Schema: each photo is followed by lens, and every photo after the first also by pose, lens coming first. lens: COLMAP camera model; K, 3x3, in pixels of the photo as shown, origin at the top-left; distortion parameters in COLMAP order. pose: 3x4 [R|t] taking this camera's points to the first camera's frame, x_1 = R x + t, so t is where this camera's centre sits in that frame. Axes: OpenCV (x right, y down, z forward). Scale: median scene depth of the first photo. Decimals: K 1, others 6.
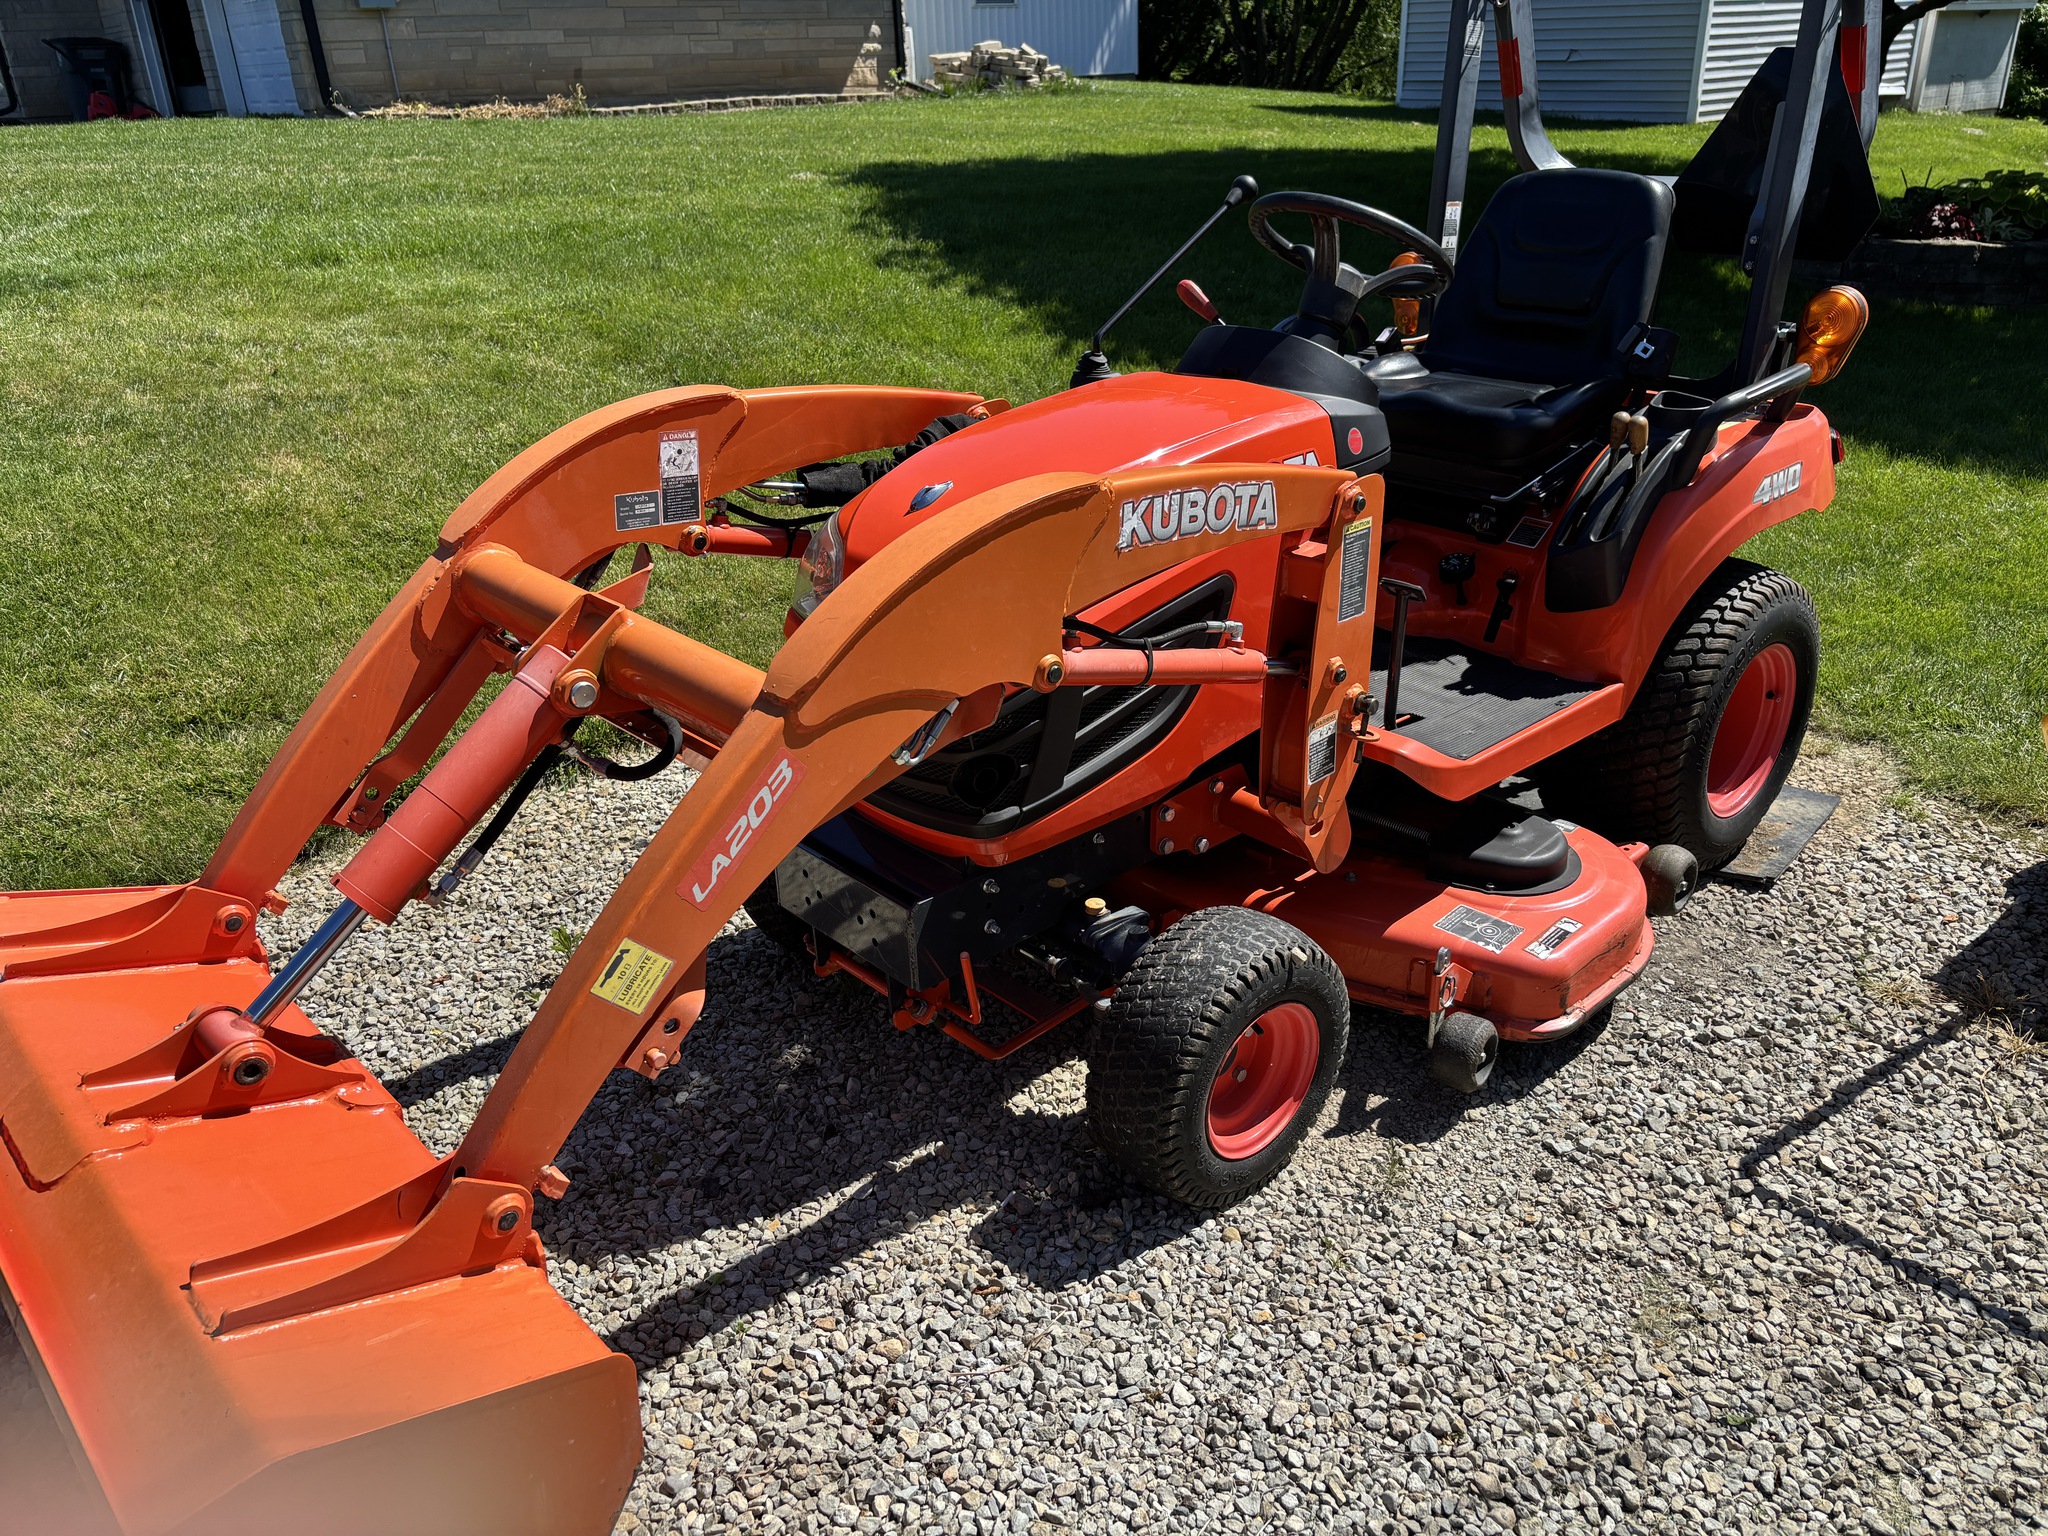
lens RADIAL K [[1559.3, 0, 1044.9], [0, 1559.3, 774.1], [0, 0, 1]] dist [0.060111, -0.073578]
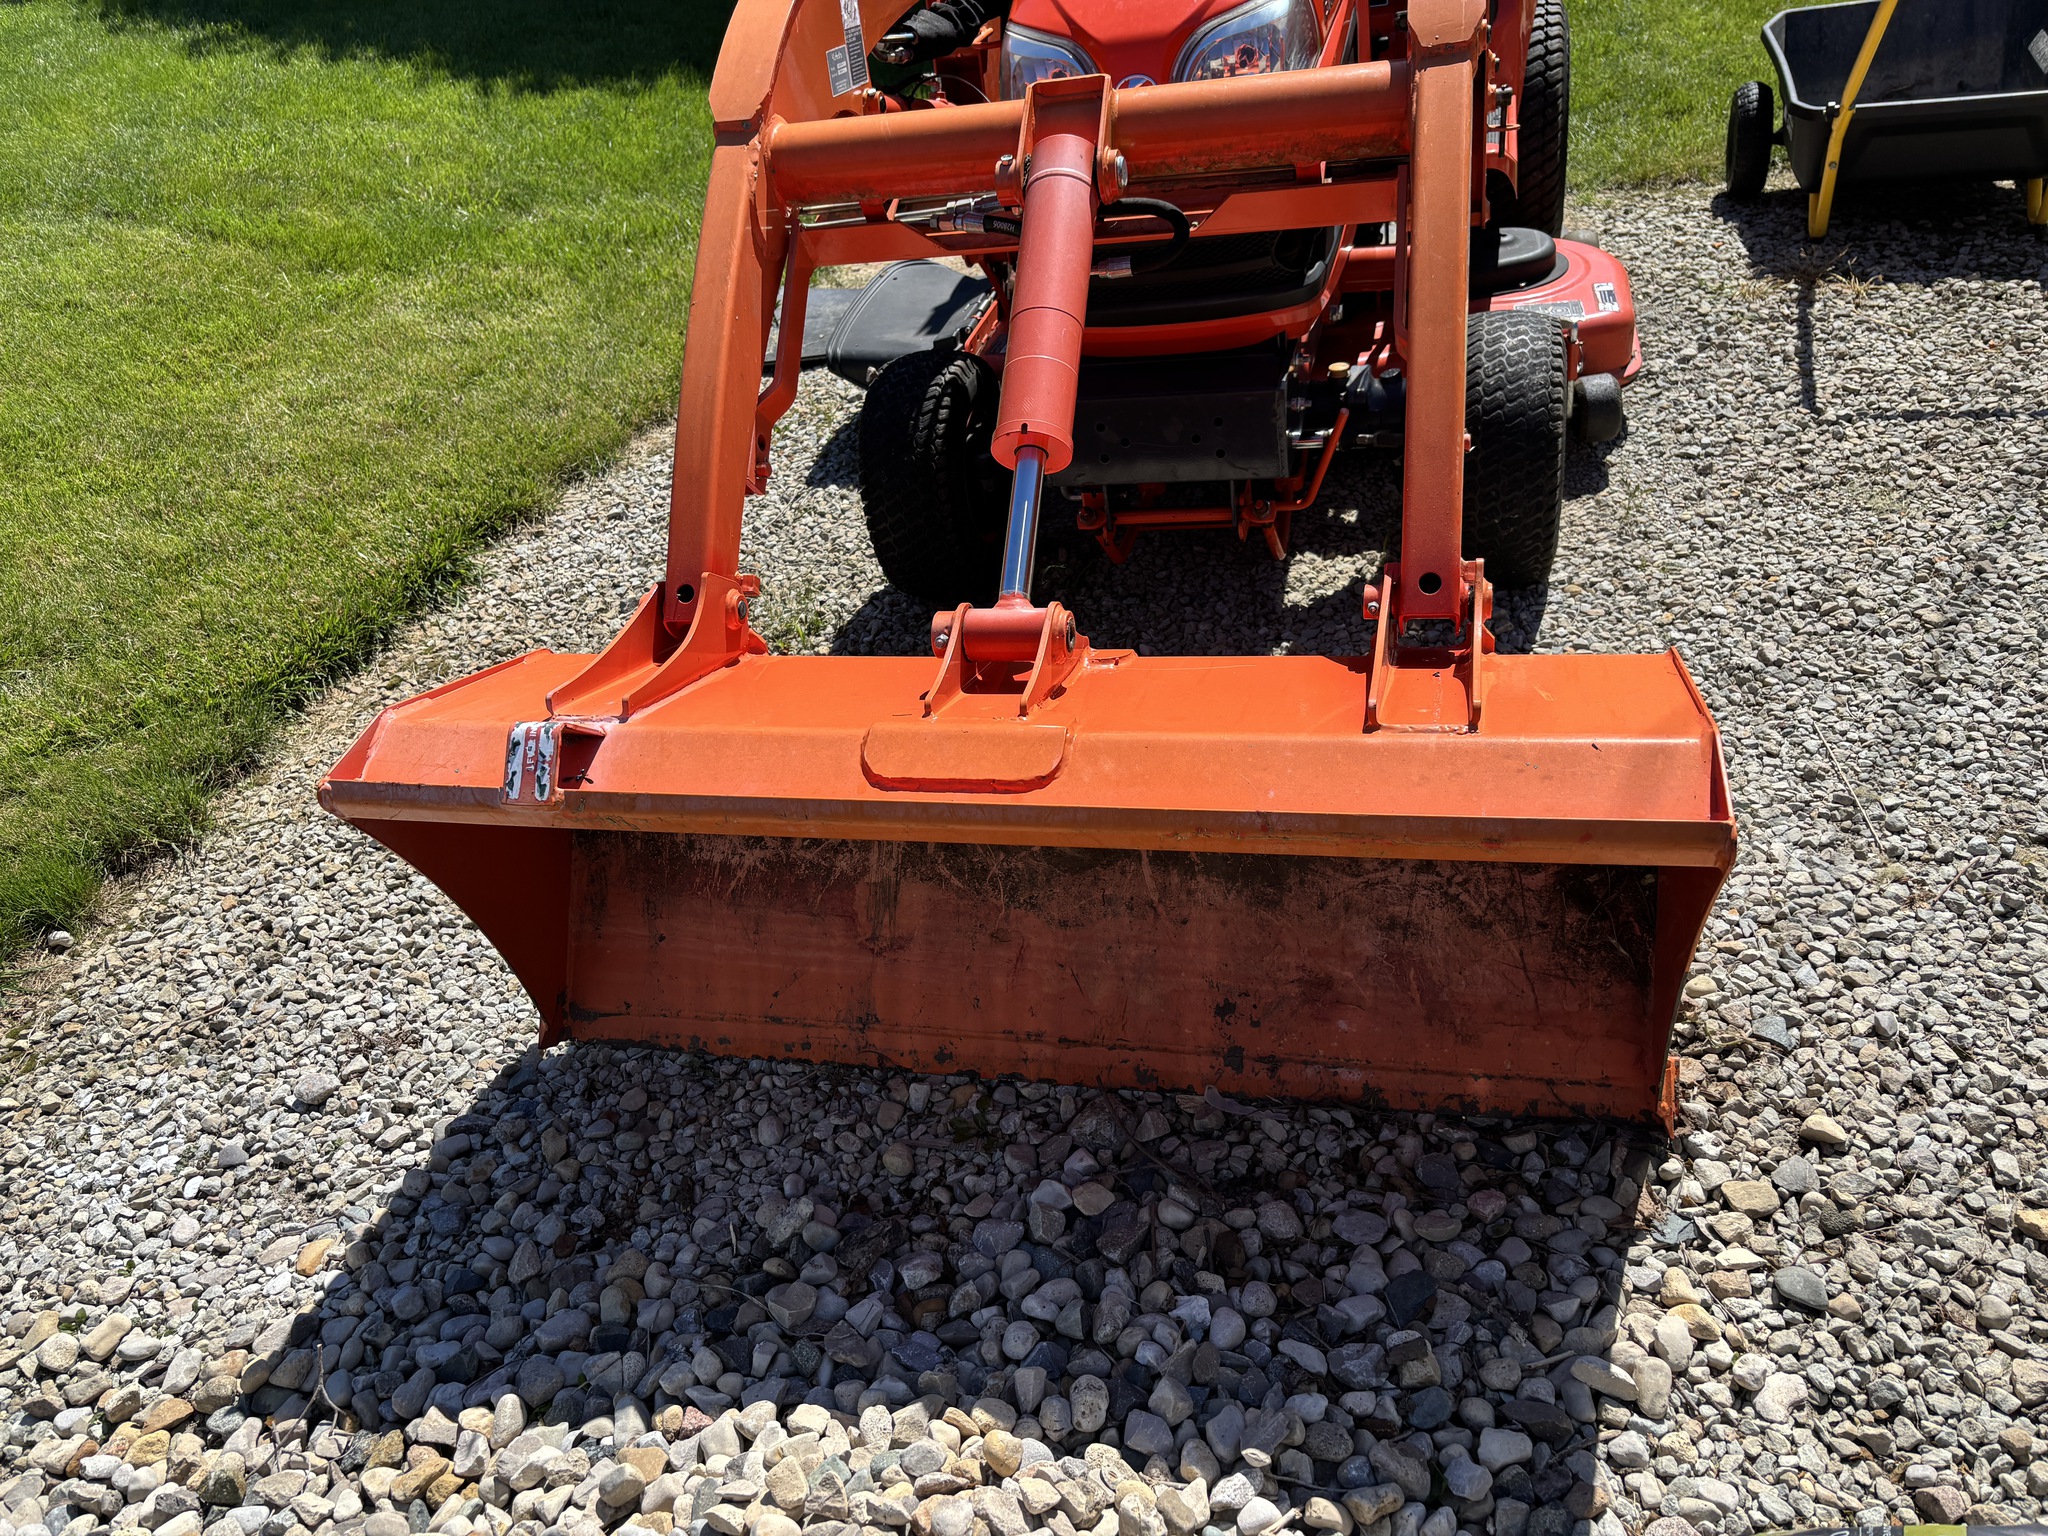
lens RADIAL K [[1559.3, 0, 1020.9], [0, 1559.3, 765.5], [0, 0, 1]] dist [0.060111, -0.073578]
pose [[0.830013, -0.395441, 0.393325, -0.551404], [0.350451, 0.918374, 0.183777, 0.051258], [-0.433892, -0.014696, 0.900845, 0.128442]]
